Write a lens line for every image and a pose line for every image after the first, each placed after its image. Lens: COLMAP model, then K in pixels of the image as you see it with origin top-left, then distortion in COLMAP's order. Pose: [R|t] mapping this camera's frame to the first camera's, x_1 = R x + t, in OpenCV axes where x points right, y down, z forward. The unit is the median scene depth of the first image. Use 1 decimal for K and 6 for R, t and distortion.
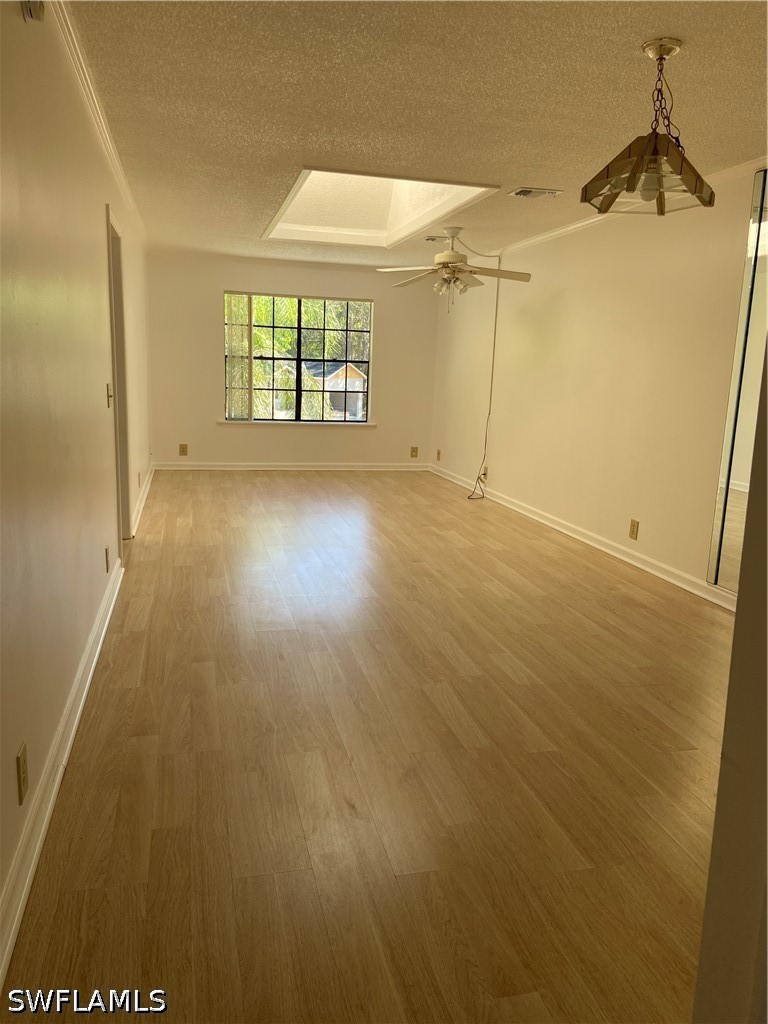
lens RADIAL K [[776.7, 0, 390.4], [0, 776.7, 512.6], [0, 0, 1]] dist [0.038656, -0.026088]
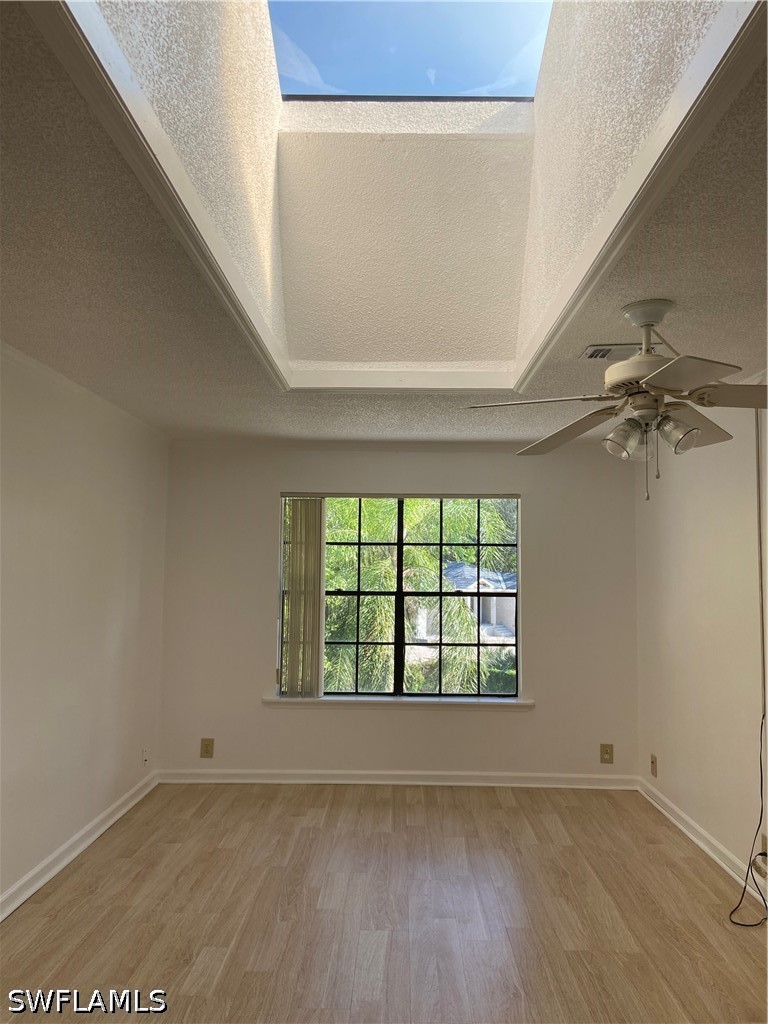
lens RADIAL K [[776.7, 0, 382.0], [0, 776.7, 519.0], [0, 0, 1]] dist [0.038656, -0.026088]
pose [[0.962503, -0.046596, -0.267239, 0.050183], [-0.022735, 0.967815, -0.250633, -0.145581], [0.270317, 0.247311, 0.930466, 0.599577]]
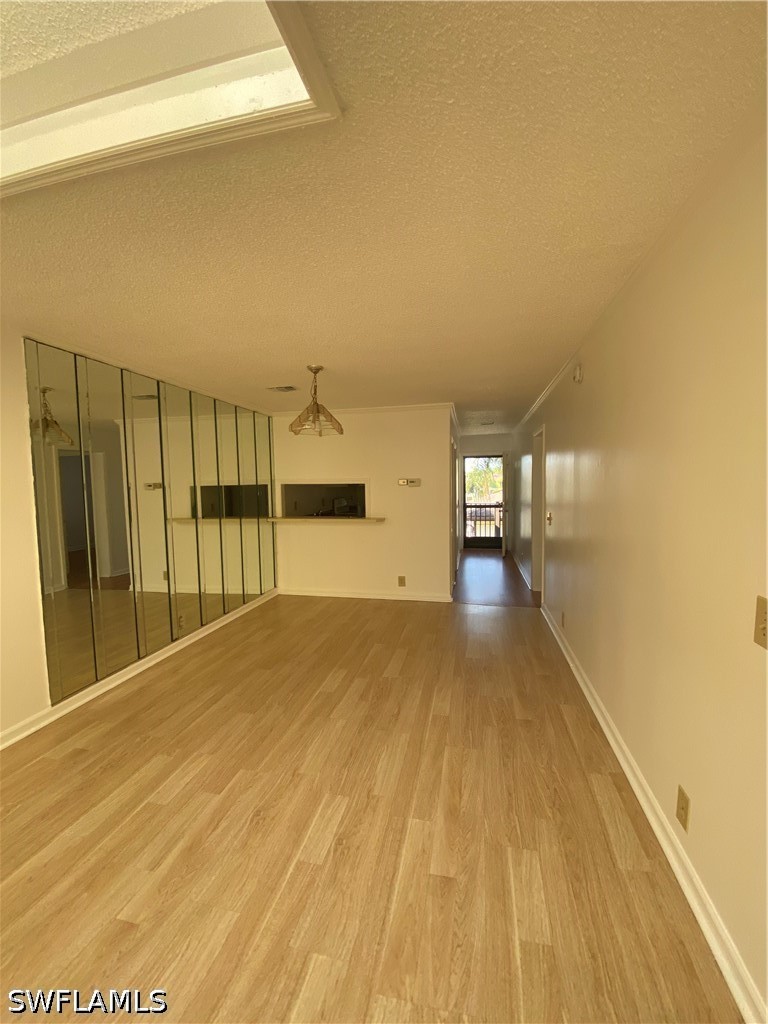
lens RADIAL K [[413.8, 0, 383.2], [0, 413.8, 512.7], [0, 0, 1]] dist [0.027085, 0.000109]
pose [[-0.890047, -0.053247, 0.452749, -0.205706], [0.068279, 0.966381, 0.247881, -0.231839], [-0.450727, 0.251538, -0.856489, 1.021204]]
